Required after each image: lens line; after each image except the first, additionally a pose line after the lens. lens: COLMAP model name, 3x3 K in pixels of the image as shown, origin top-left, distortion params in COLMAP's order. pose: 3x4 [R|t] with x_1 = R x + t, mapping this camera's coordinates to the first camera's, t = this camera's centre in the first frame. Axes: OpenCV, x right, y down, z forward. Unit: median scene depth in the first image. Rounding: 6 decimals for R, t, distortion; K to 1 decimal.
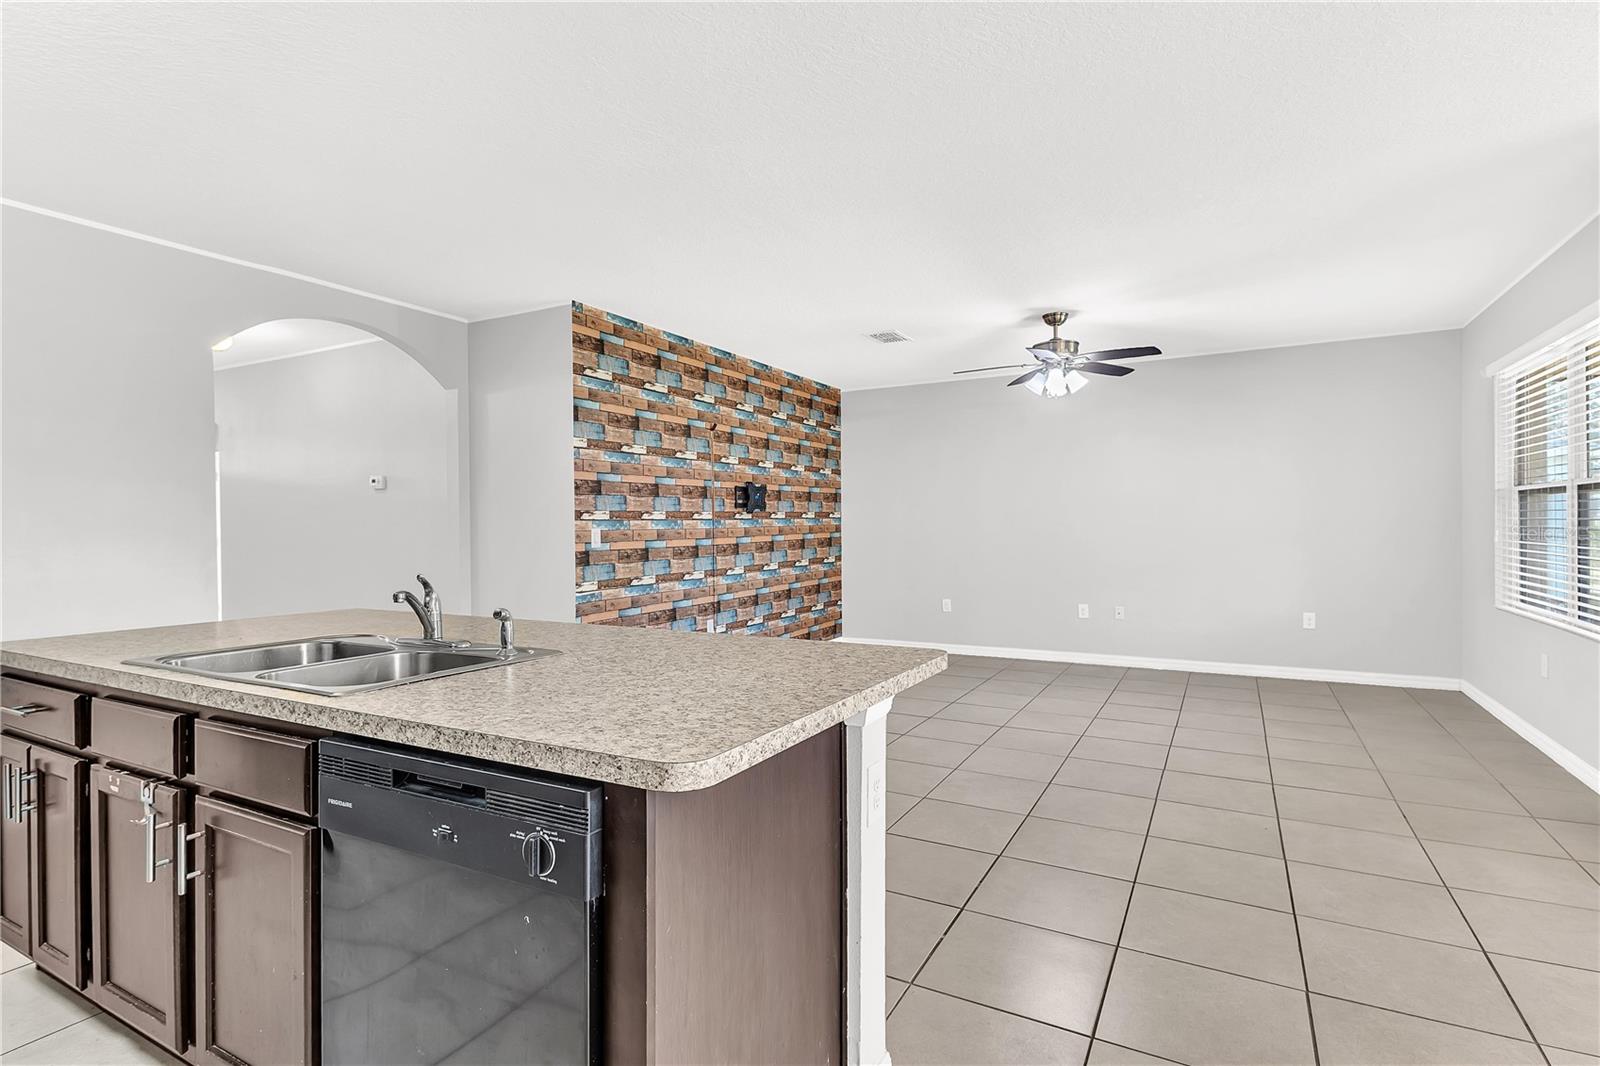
lens RADIAL K [[774.8, 0, 776.9], [0, 774.8, 538.1], [0, 0, 1]] dist [0.010530, -0.000321]
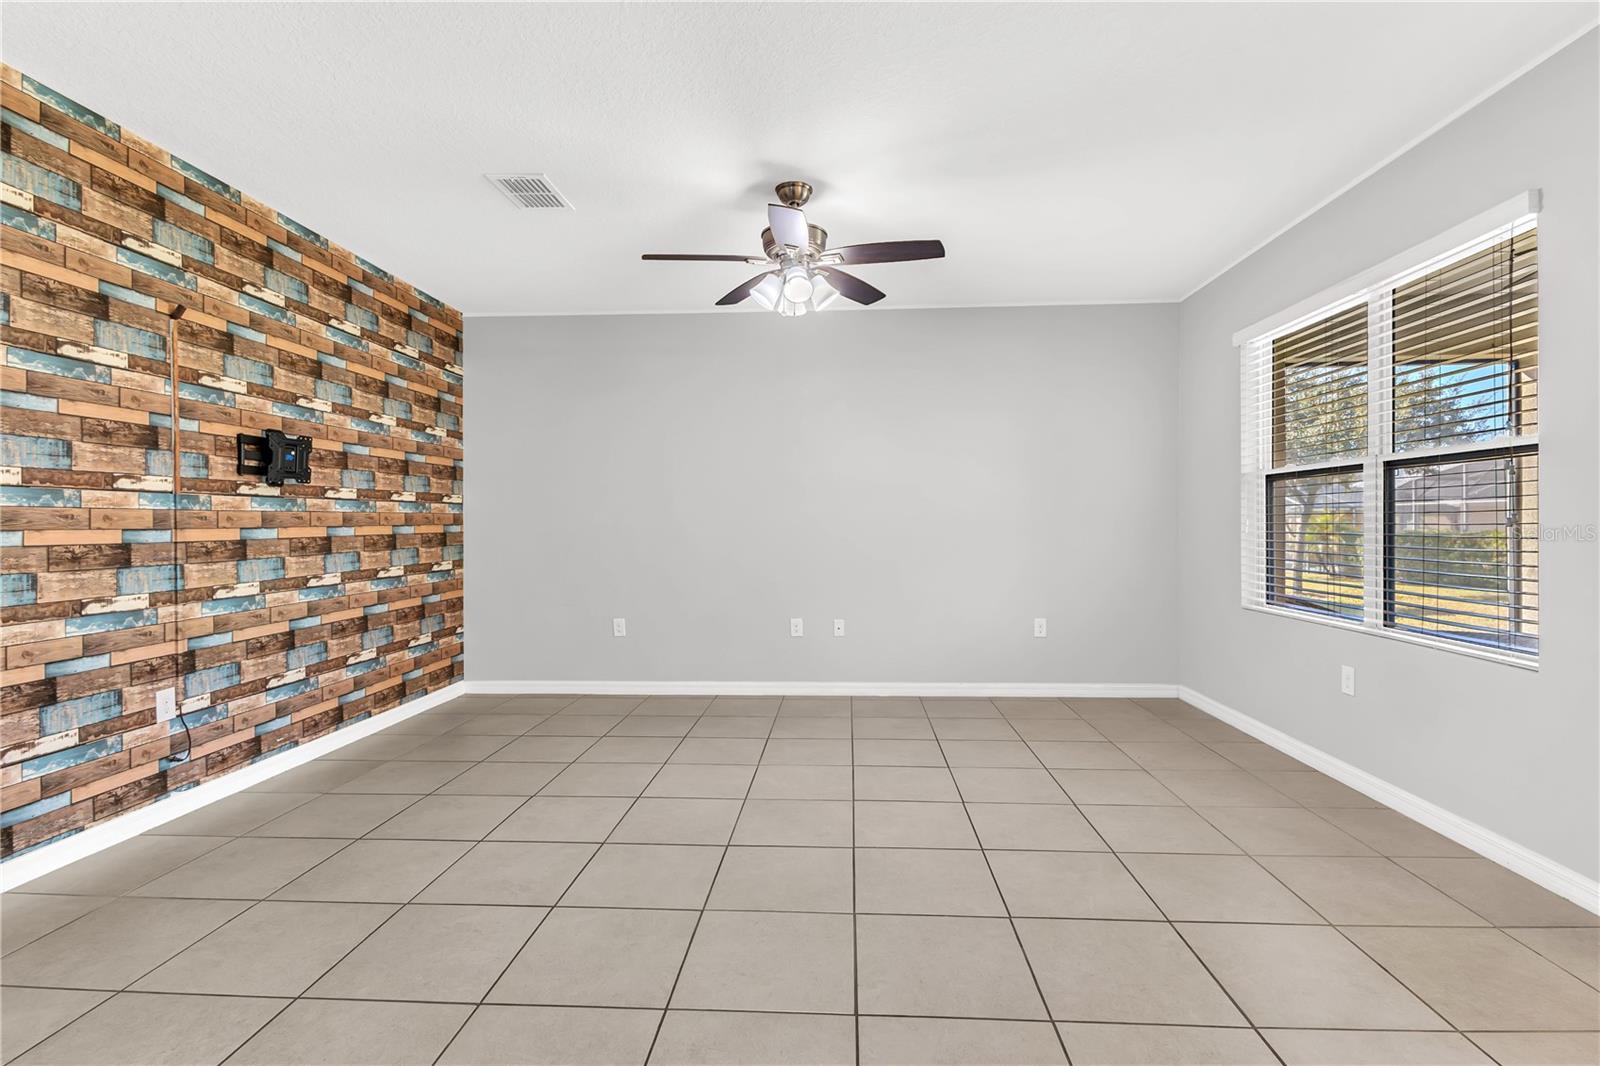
lens RADIAL K [[774.8, 0, 772.9], [0, 774.8, 519.4], [0, 0, 1]] dist [0.010530, -0.000321]
pose [[0.909079, 0.007641, 0.416553, 0.055135], [0.004150, 0.999616, -0.027392, 0.008429], [-0.416602, 0.026630, 0.908699, 0.325323]]
